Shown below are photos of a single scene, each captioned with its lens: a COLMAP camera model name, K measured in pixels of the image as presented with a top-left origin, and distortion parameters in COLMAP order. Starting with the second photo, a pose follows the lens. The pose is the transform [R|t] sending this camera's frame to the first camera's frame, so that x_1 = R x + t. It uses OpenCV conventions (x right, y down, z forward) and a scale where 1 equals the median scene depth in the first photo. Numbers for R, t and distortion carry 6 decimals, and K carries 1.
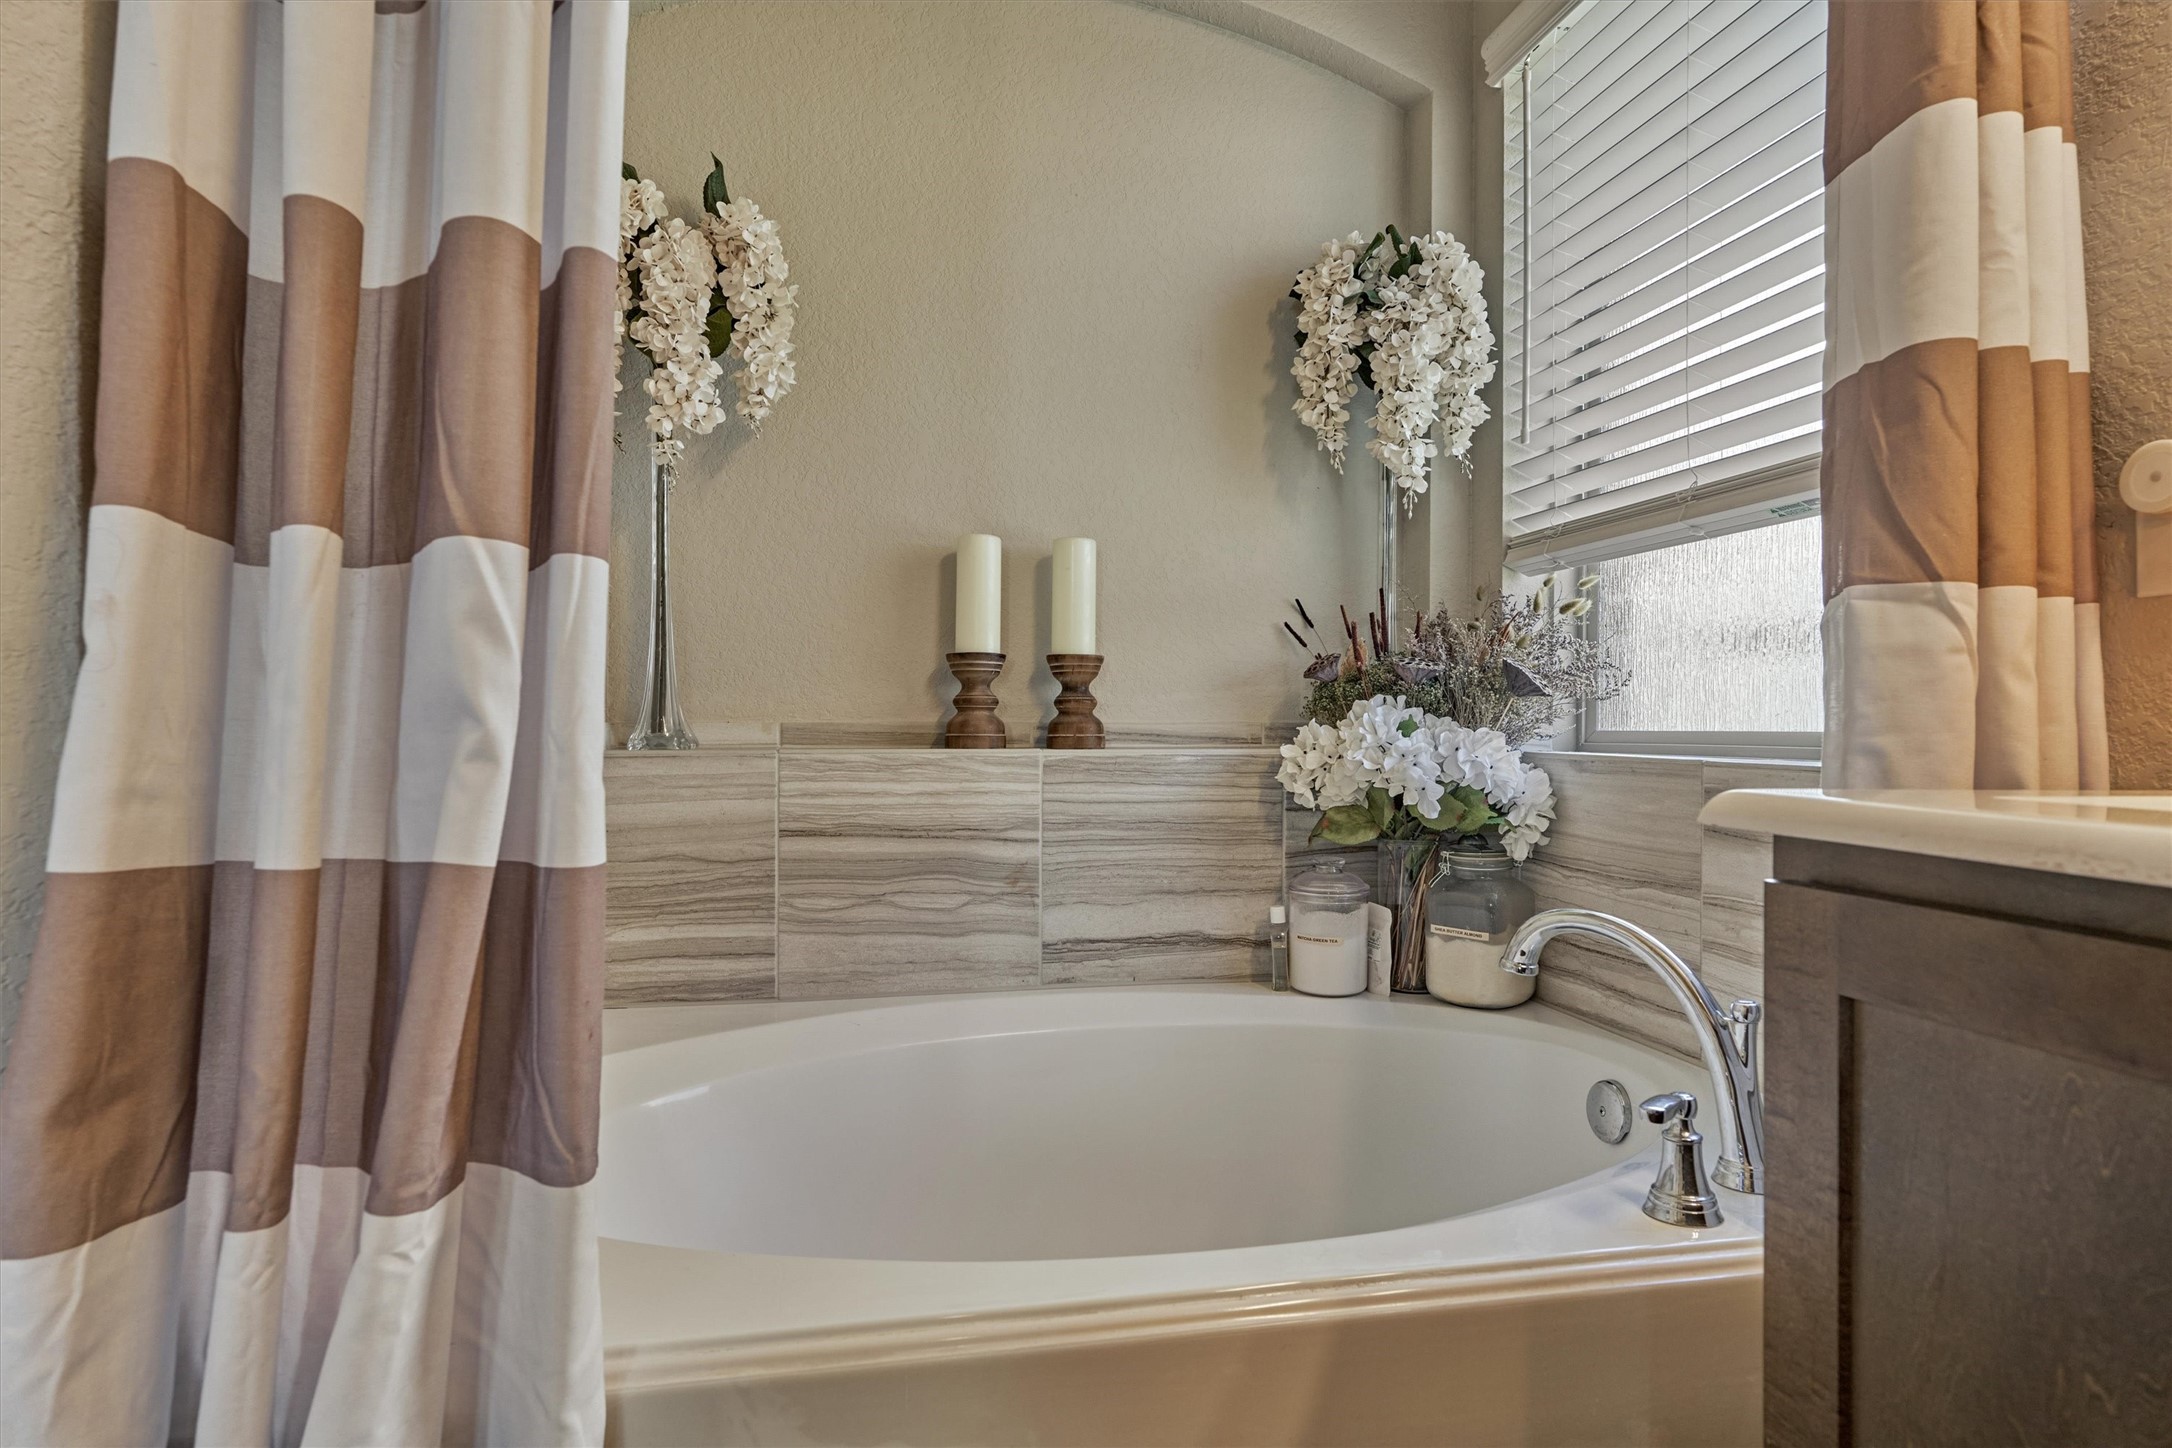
lens RADIAL K [[1233.1, 0, 1085.6], [0, 1233.1, 711.4], [0, 0, 1]] dist [0.004421, -0.002752]
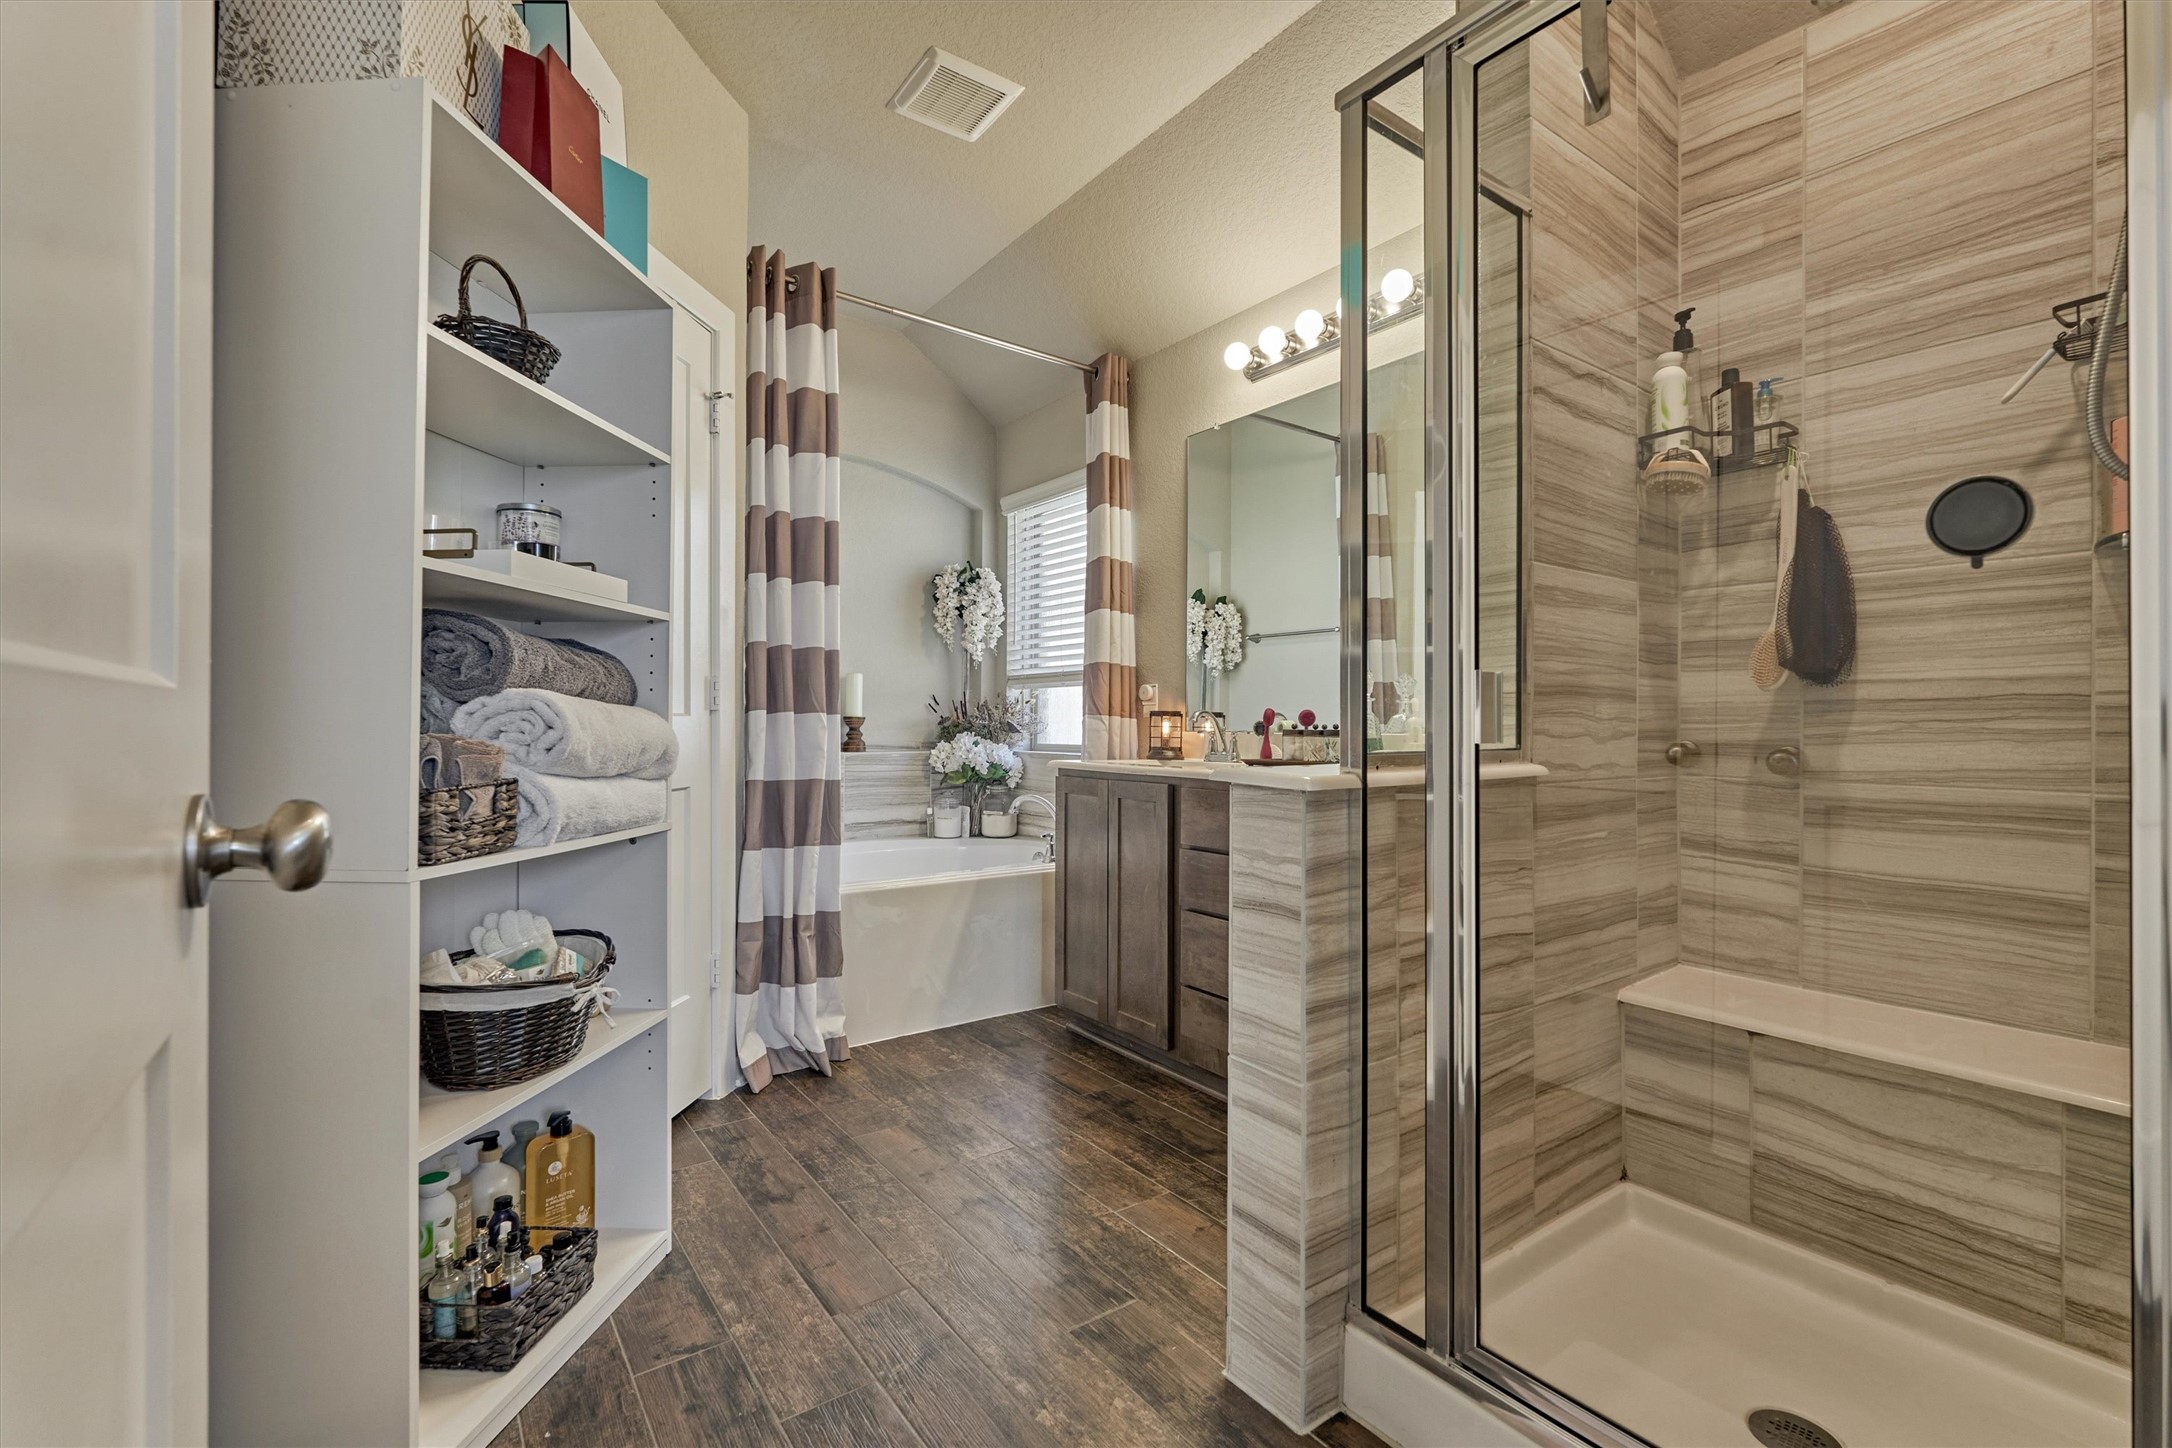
lens RADIAL K [[953.1, 0, 1088.4], [0, 953.1, 720.7], [0, 0, 1]] dist [-0.003045, 0.001113]
pose [[0.909473, 0.003264, 0.415751, -0.413981], [-0.005038, 0.999982, 0.003171, -0.047077], [-0.415733, -0.004978, 0.909473, -1.103714]]
